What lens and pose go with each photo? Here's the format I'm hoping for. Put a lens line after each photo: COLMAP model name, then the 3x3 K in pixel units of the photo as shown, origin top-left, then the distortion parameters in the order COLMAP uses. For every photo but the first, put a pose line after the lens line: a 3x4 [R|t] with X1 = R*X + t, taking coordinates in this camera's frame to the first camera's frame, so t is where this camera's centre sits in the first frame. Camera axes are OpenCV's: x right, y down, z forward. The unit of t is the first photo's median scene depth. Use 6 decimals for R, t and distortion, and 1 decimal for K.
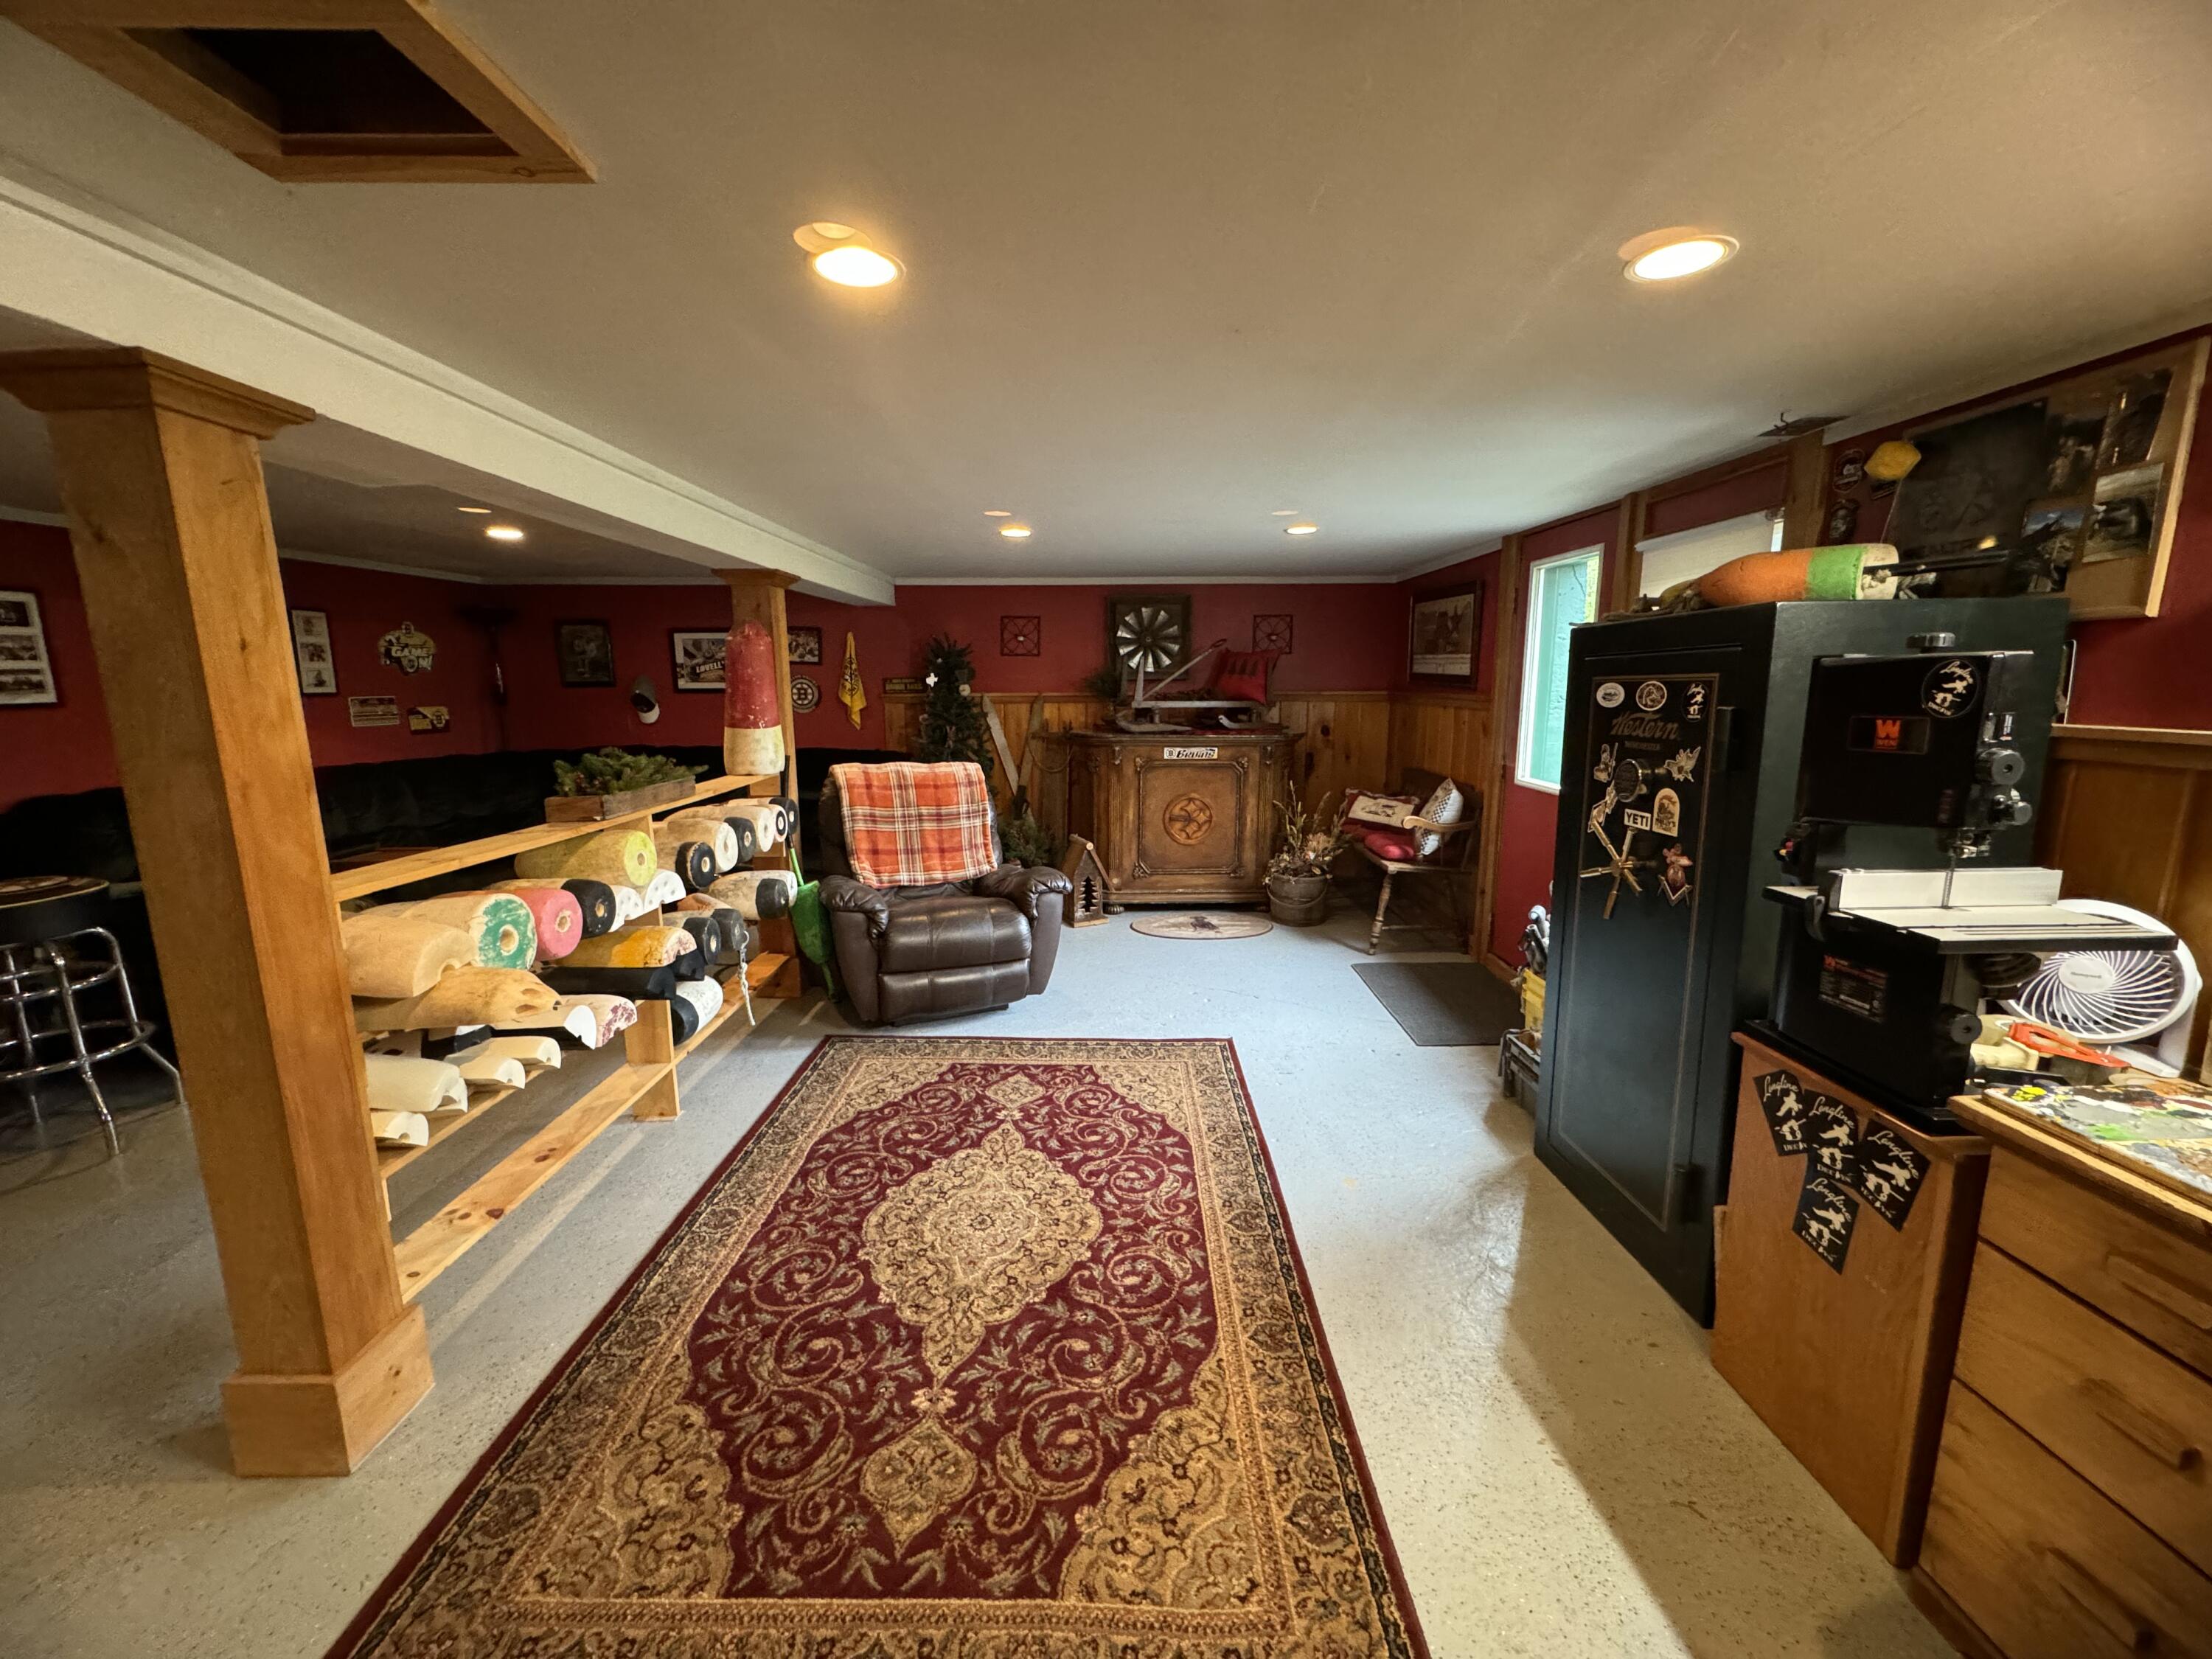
lens RADIAL K [[877.5, 0, 1105.4], [0, 877.5, 828.8], [0, 0, 1]] dist [-0.002338, 0.000833]
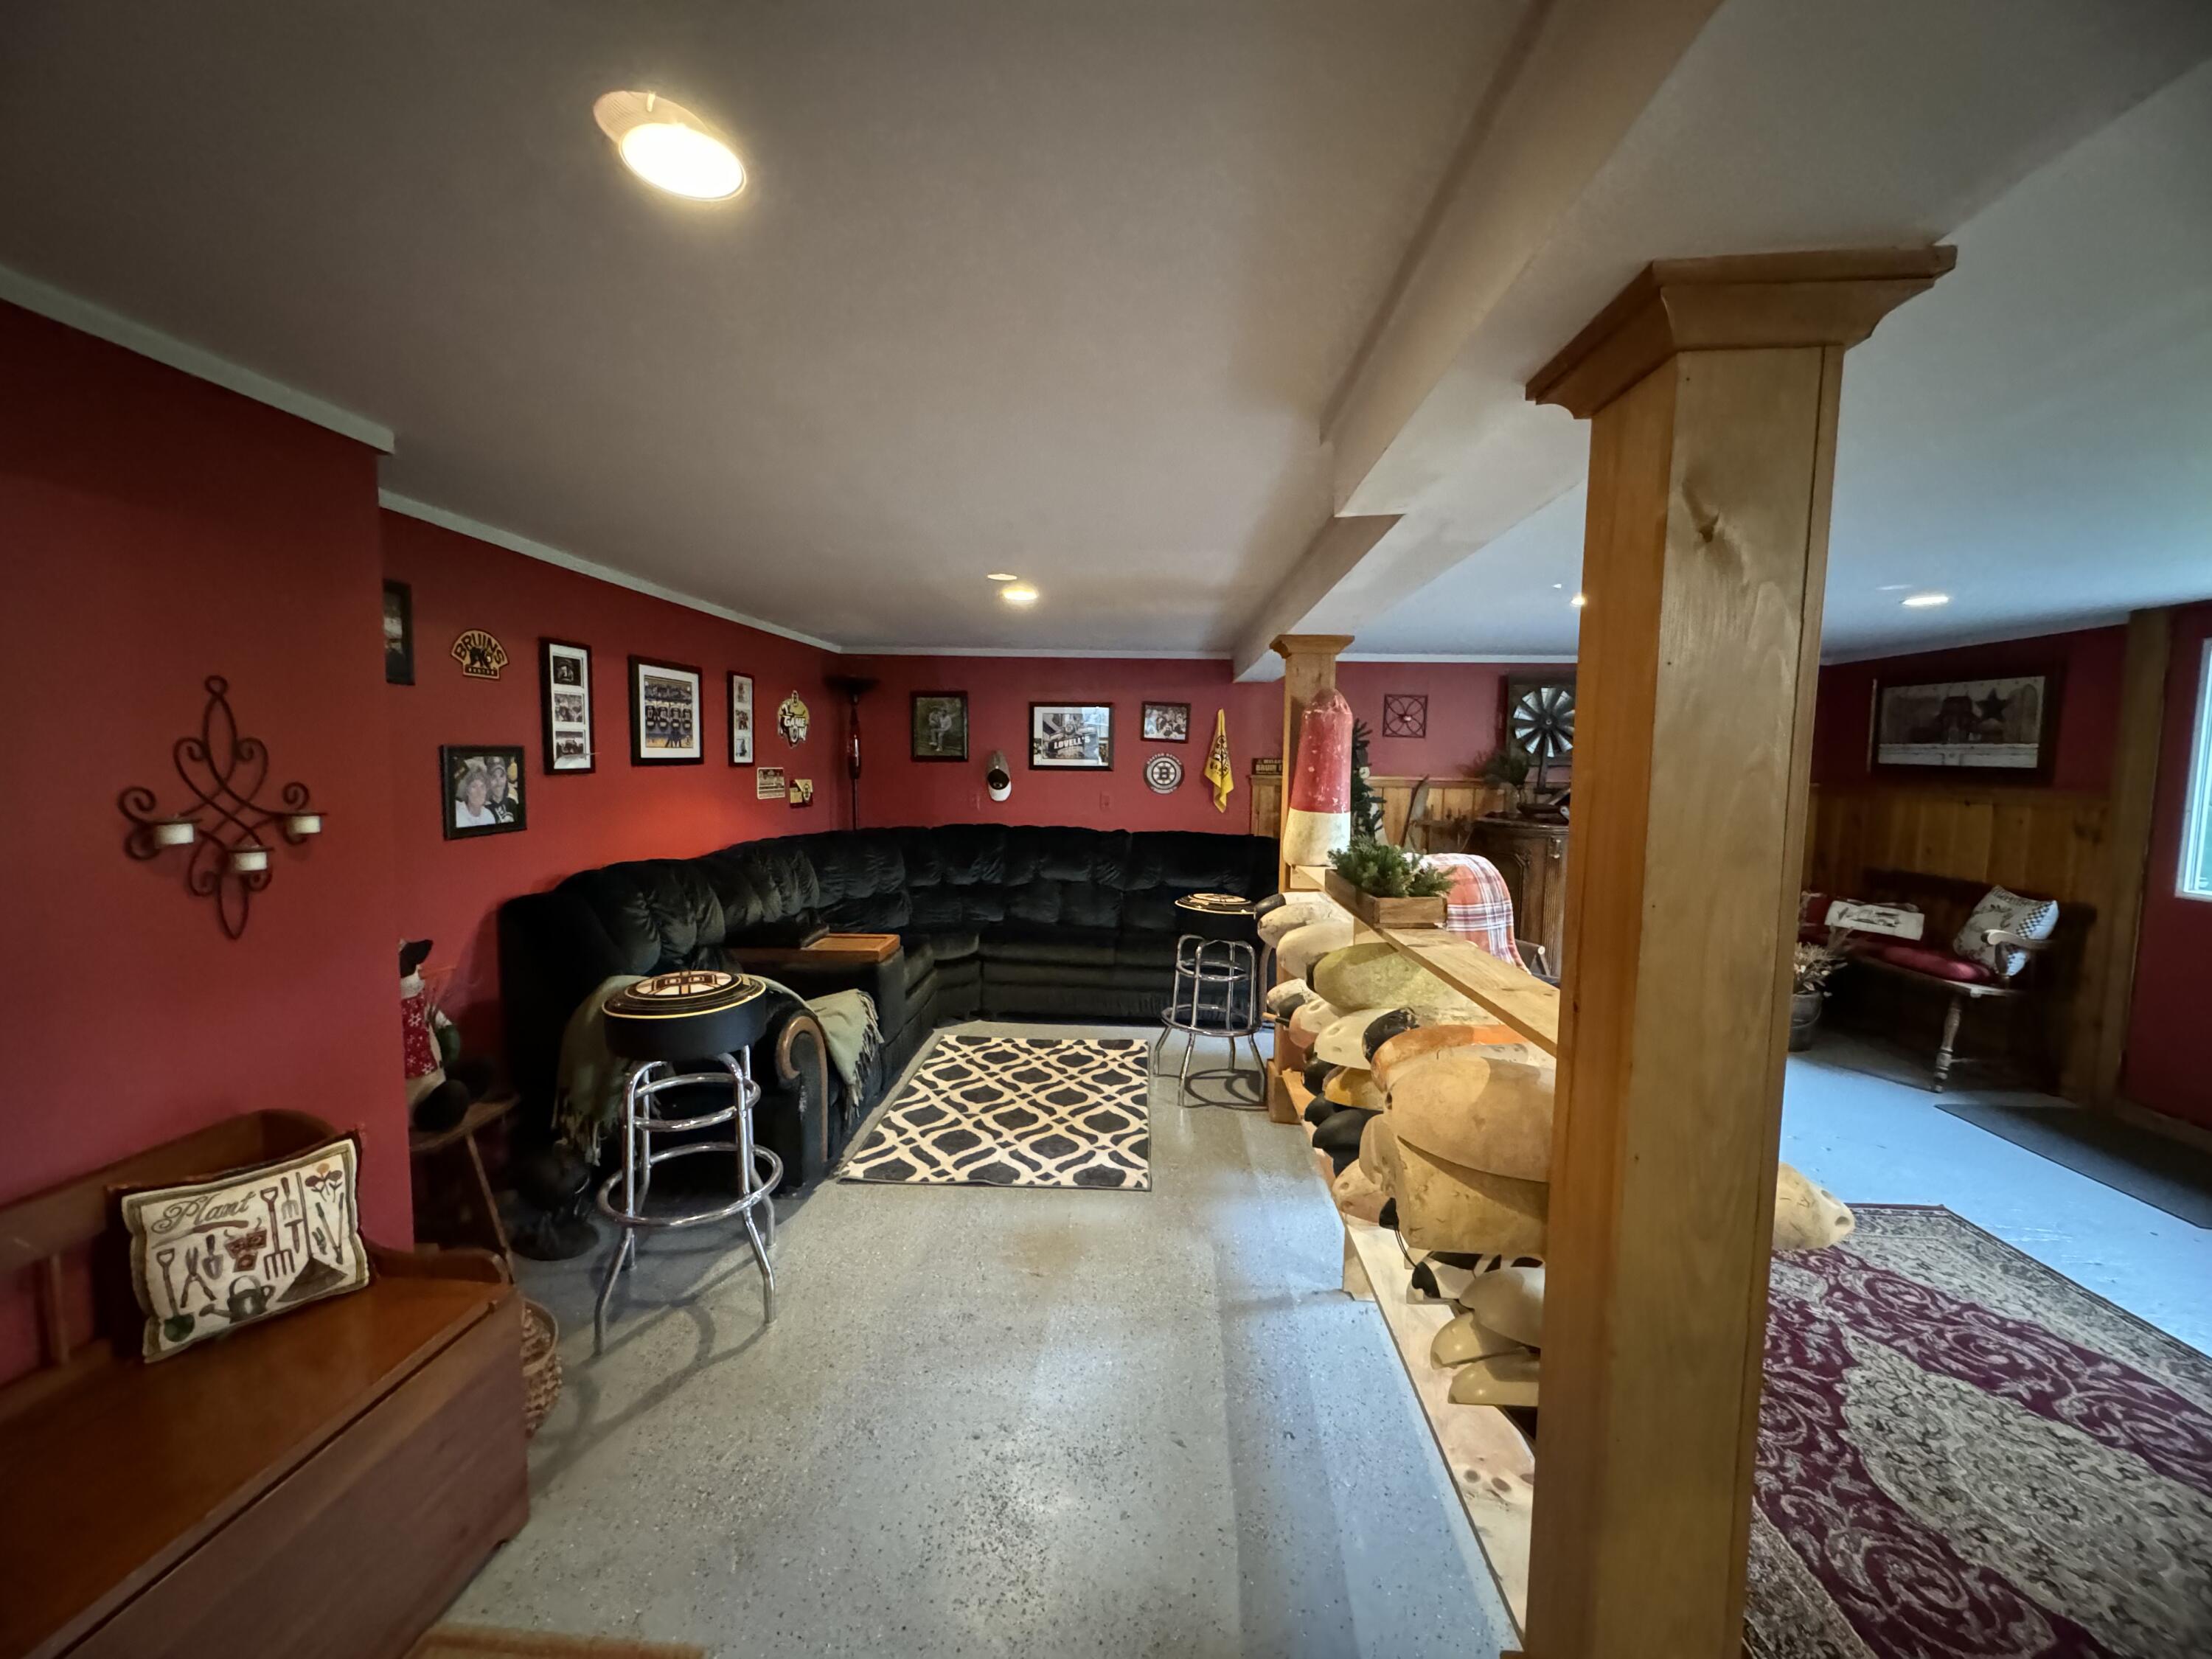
lens RADIAL K [[877.5, 0, 1106.2], [0, 877.5, 829.1], [0, 0, 1]] dist [-0.002338, 0.000833]
pose [[0.998344, 0.023106, -0.052675, -0.713223], [-0.027876, 0.995396, -0.091701, -0.014607], [0.050314, 0.093018, 0.994392, 0.148206]]
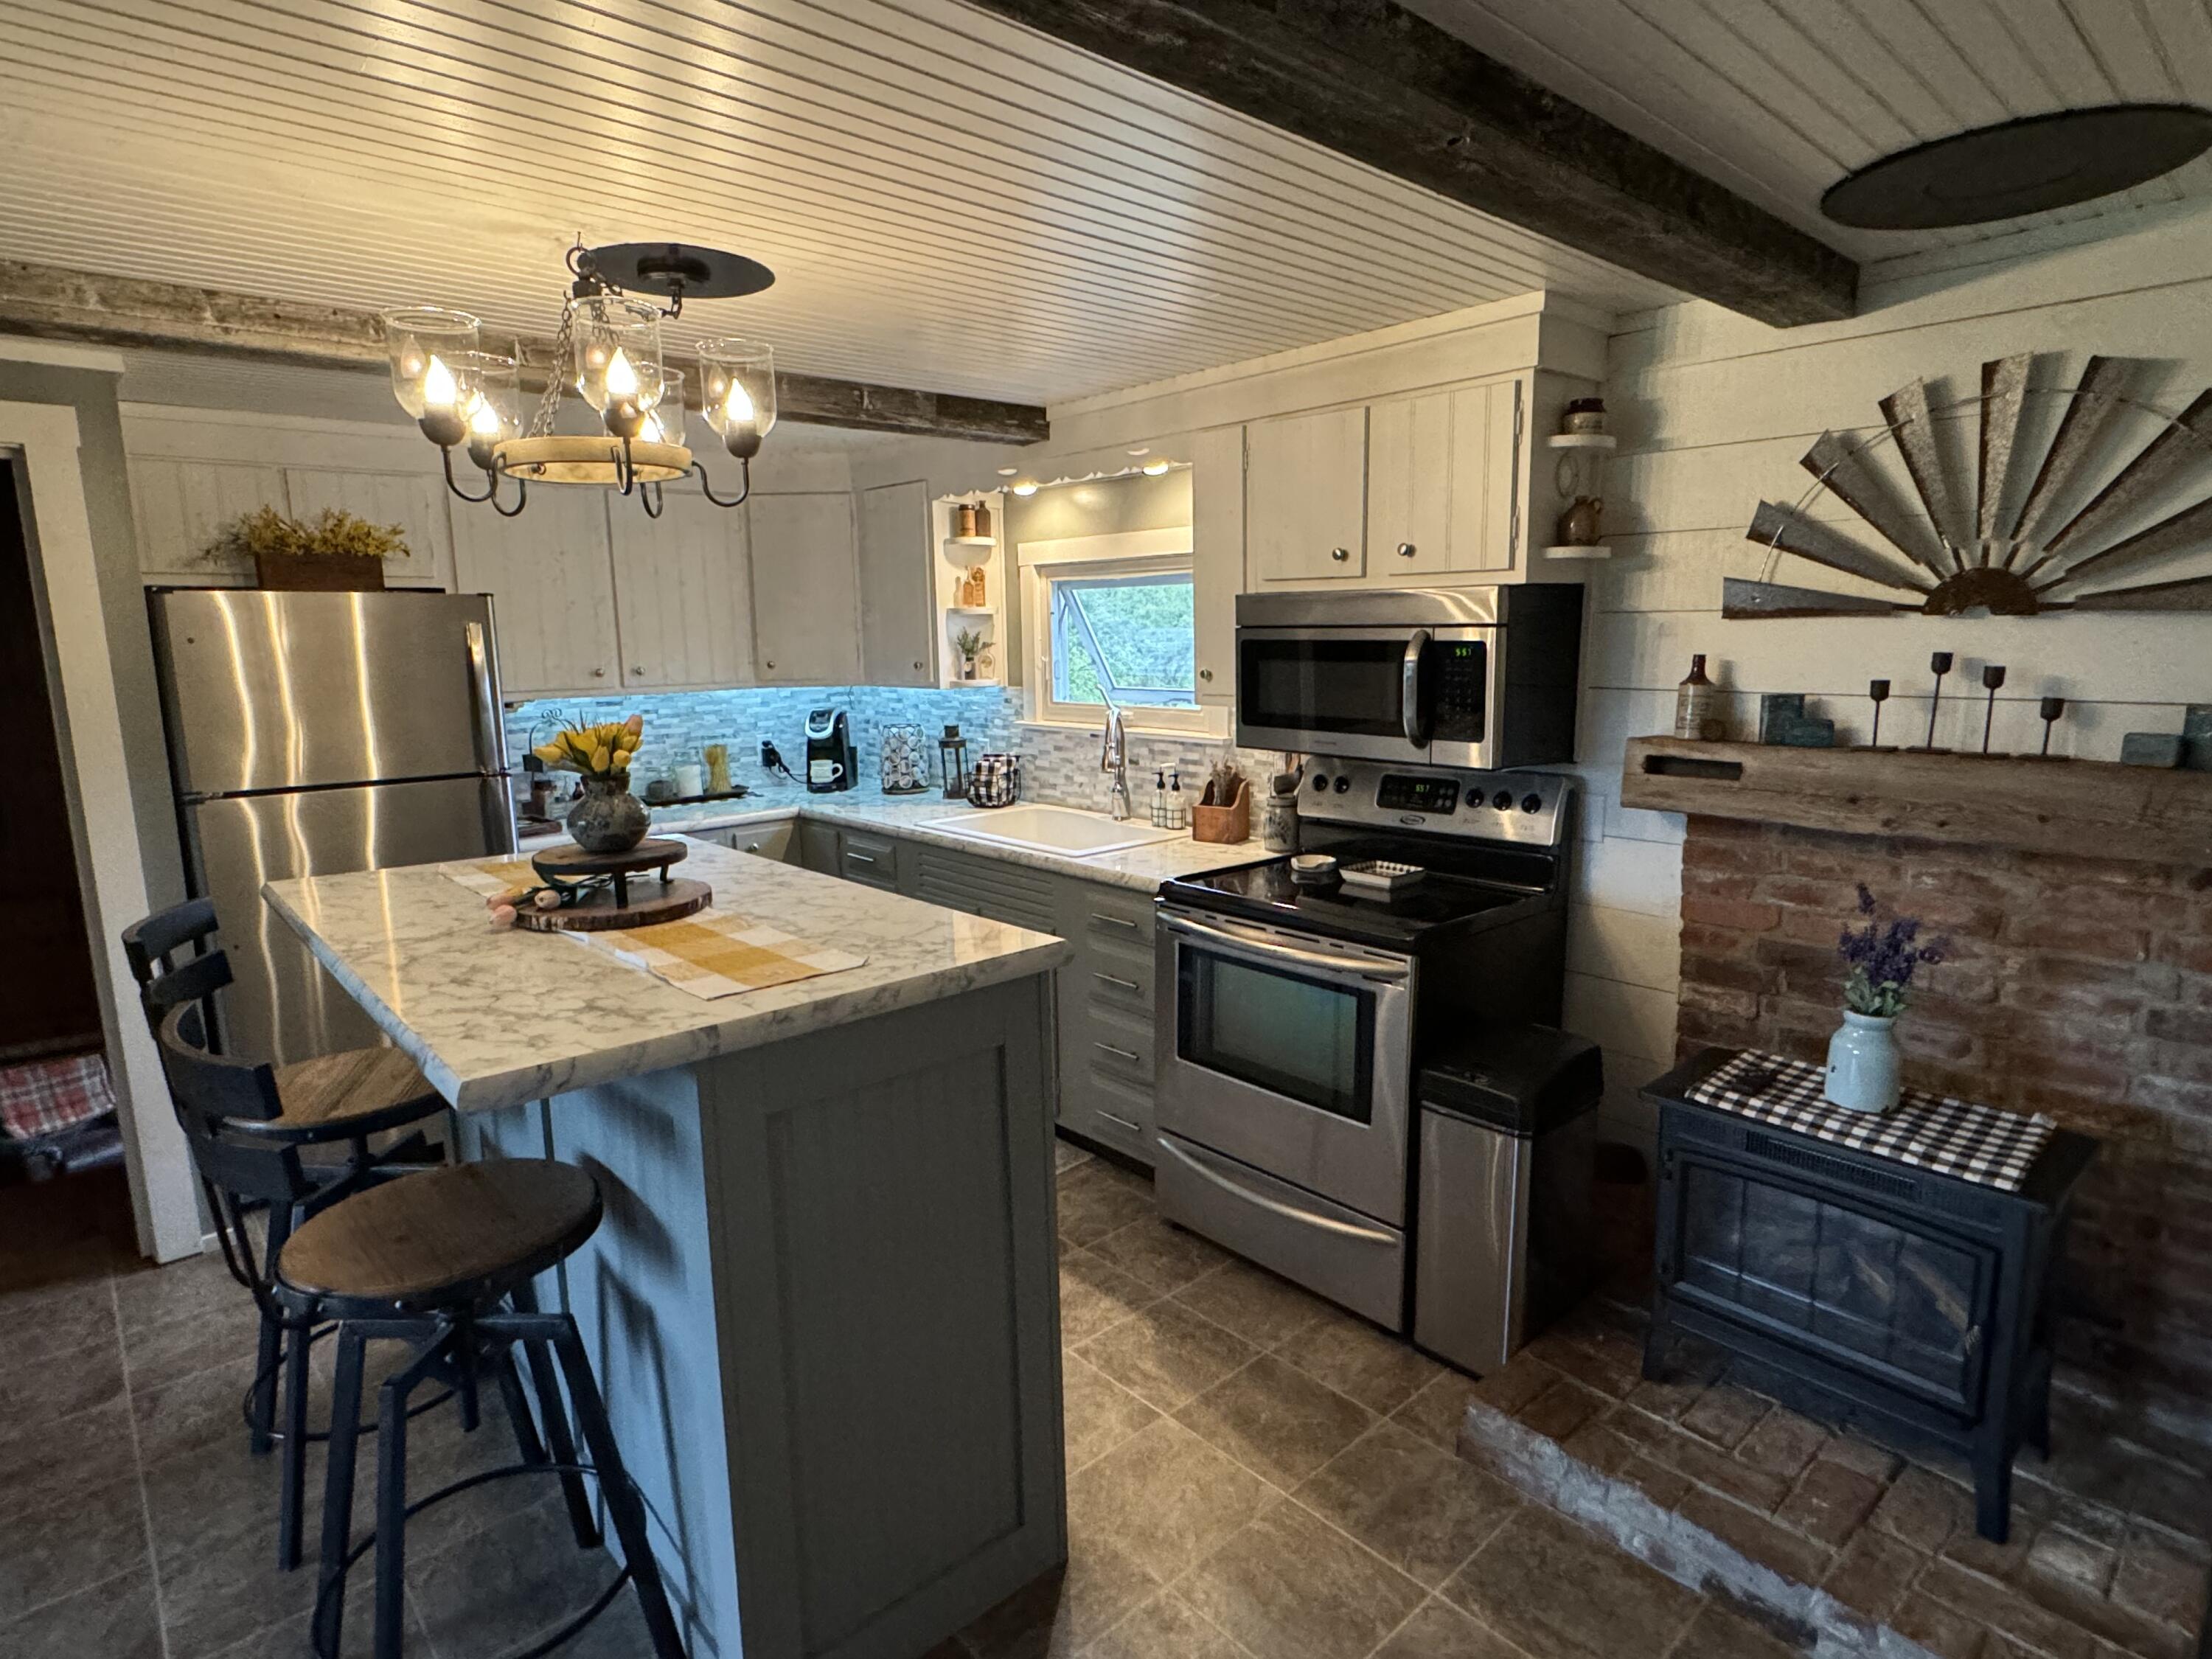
lens RADIAL K [[1181.7, 0, 1104.8], [0, 1181.7, 827.7], [0, 0, 1]] dist [-0.001969, -0.000452]
pose [[0.744669, -0.106002, 0.658963, -0.209689], [0.115938, 0.992842, 0.028693, -0.435396], [-0.657287, 0.055032, 0.751628, -2.548418]]
